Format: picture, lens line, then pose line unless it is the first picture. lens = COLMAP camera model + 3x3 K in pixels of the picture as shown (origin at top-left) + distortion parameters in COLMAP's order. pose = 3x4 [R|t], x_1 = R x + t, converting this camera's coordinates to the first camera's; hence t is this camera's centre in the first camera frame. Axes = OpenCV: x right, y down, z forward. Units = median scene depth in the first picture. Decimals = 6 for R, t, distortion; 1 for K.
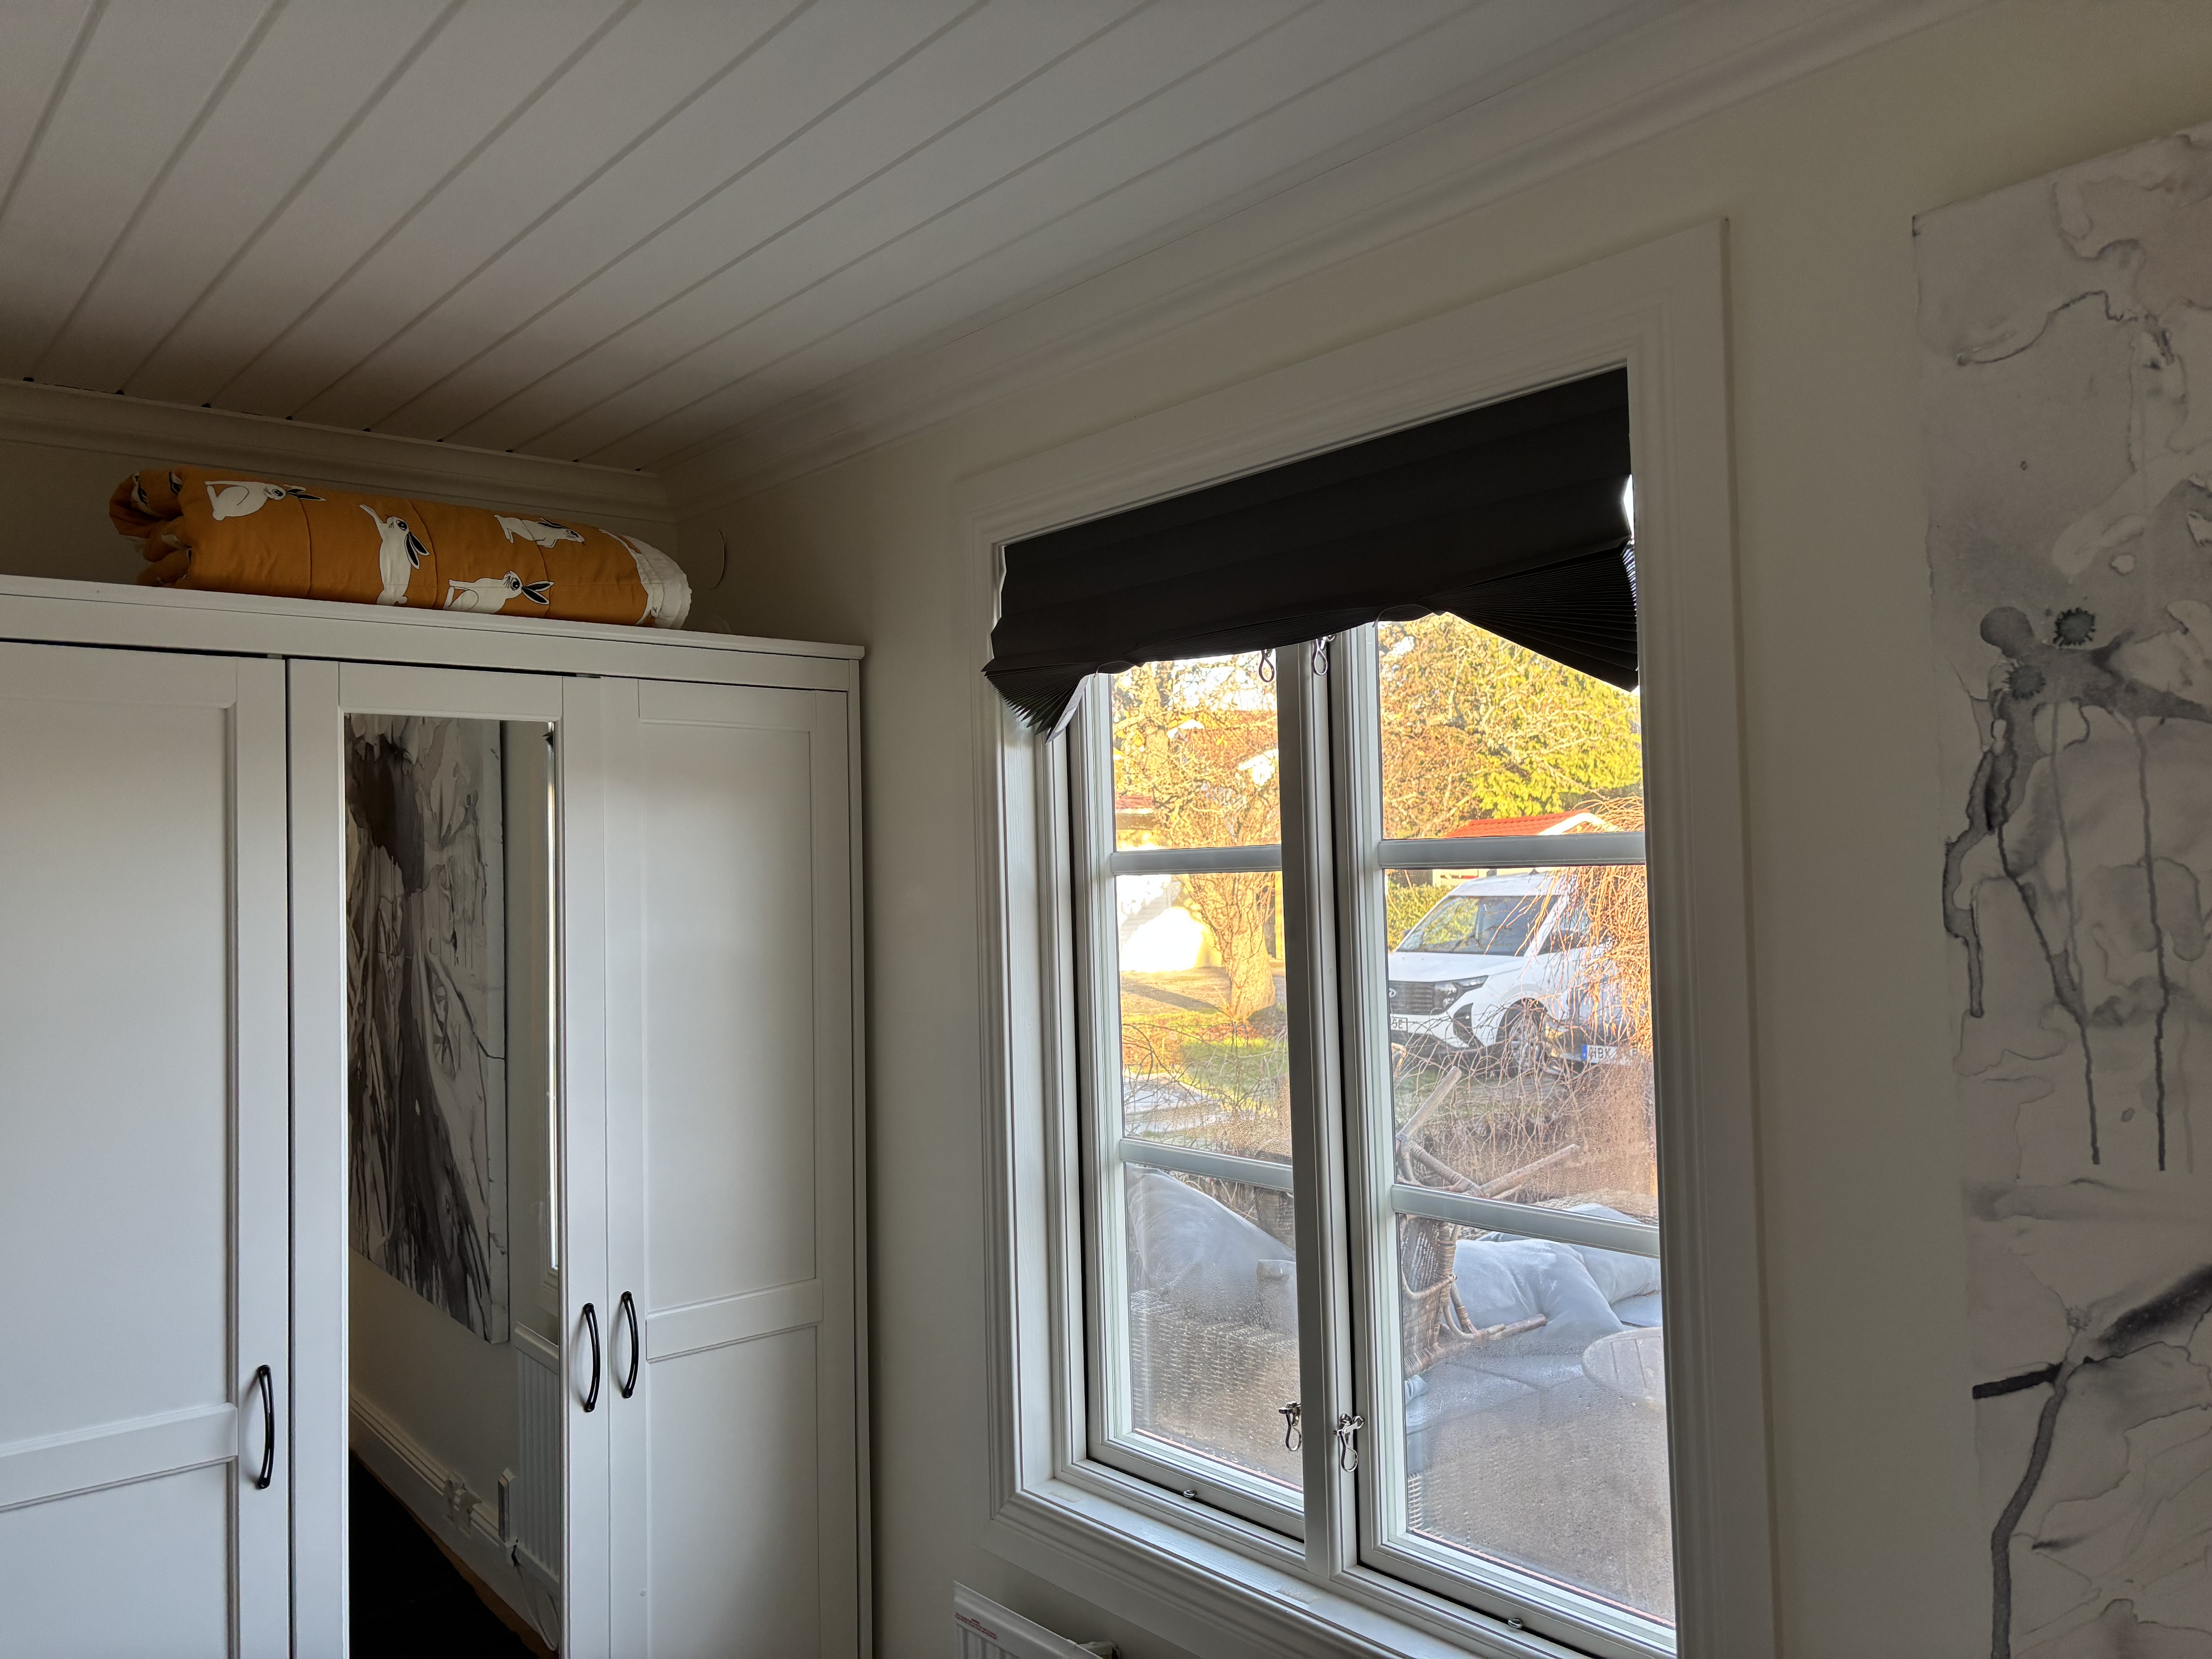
lens RADIAL K [[1696.8, 0, 1106.0], [0, 1696.8, 829.5], [0, 0, 1]] dist [0.005185, 0.005808]
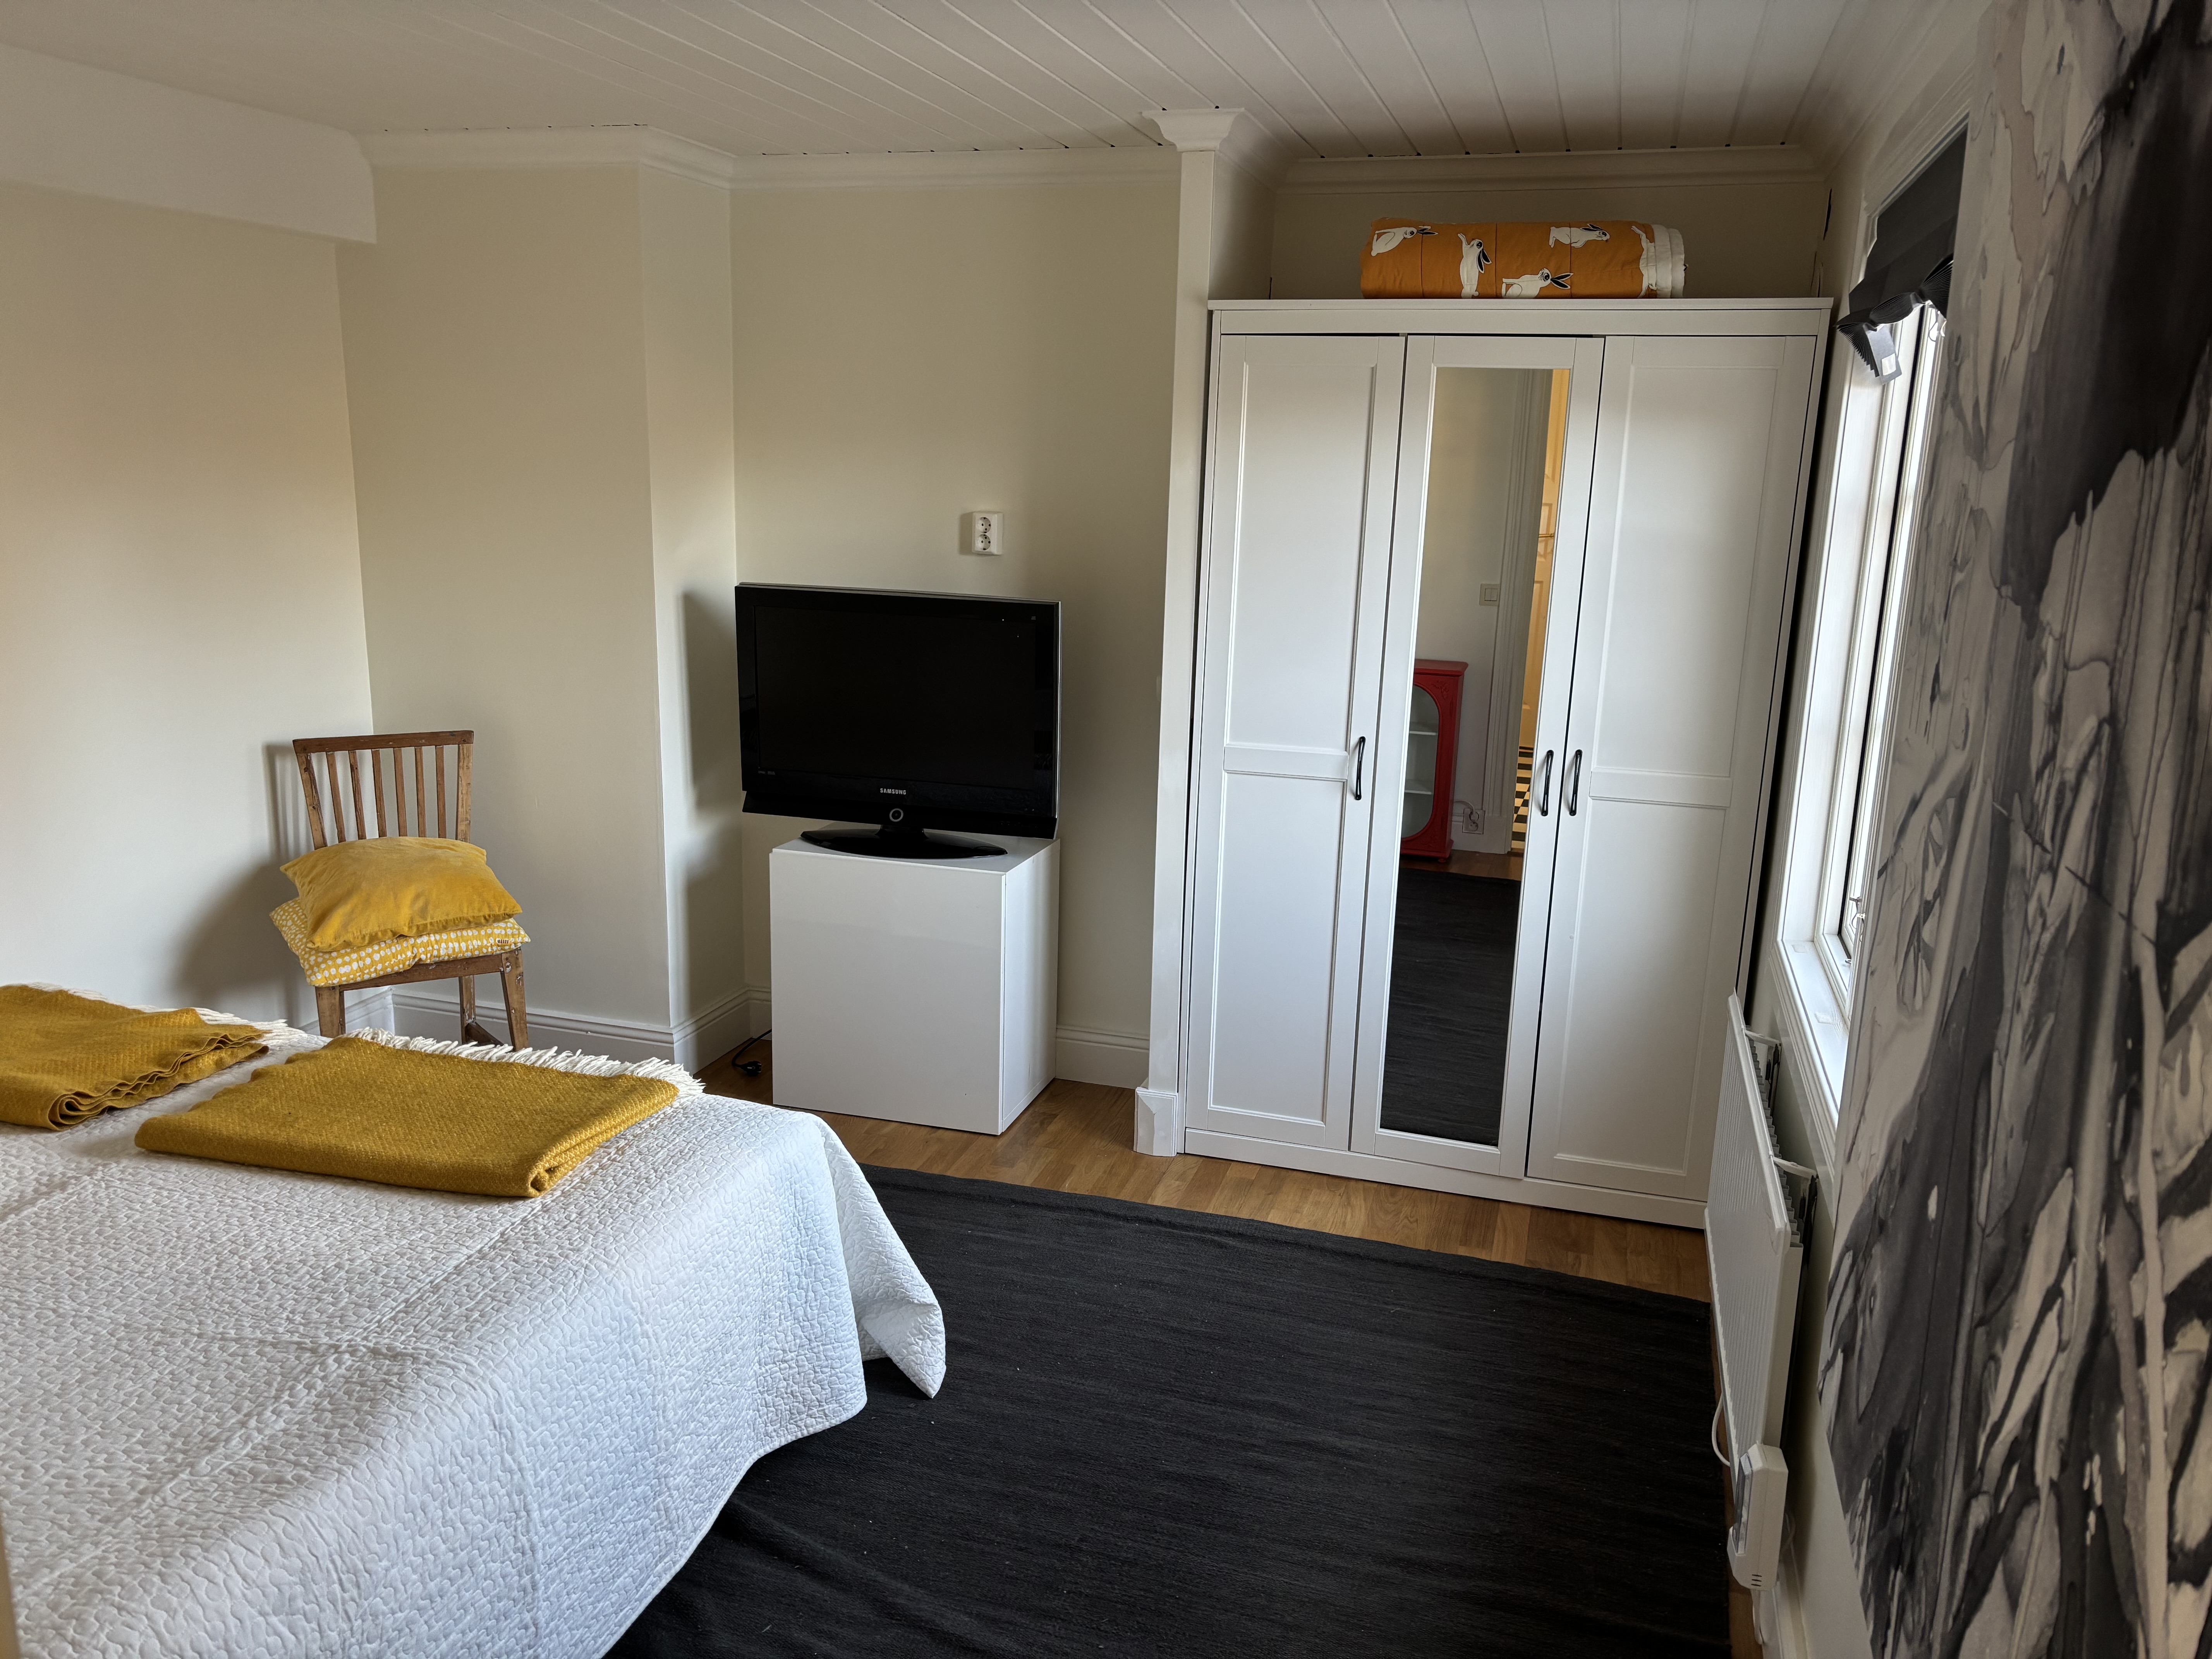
lens RADIAL K [[1653.3, 0, 1106.0], [0, 1653.3, 829.5], [0, 0, 1]] dist [0.002679, 0.001748]
pose [[0.547185, 0.226458, -0.805795, 0.758754], [-0.012893, 0.964871, 0.262409, -0.051468], [0.836912, -0.133197, 0.530883, -0.188982]]
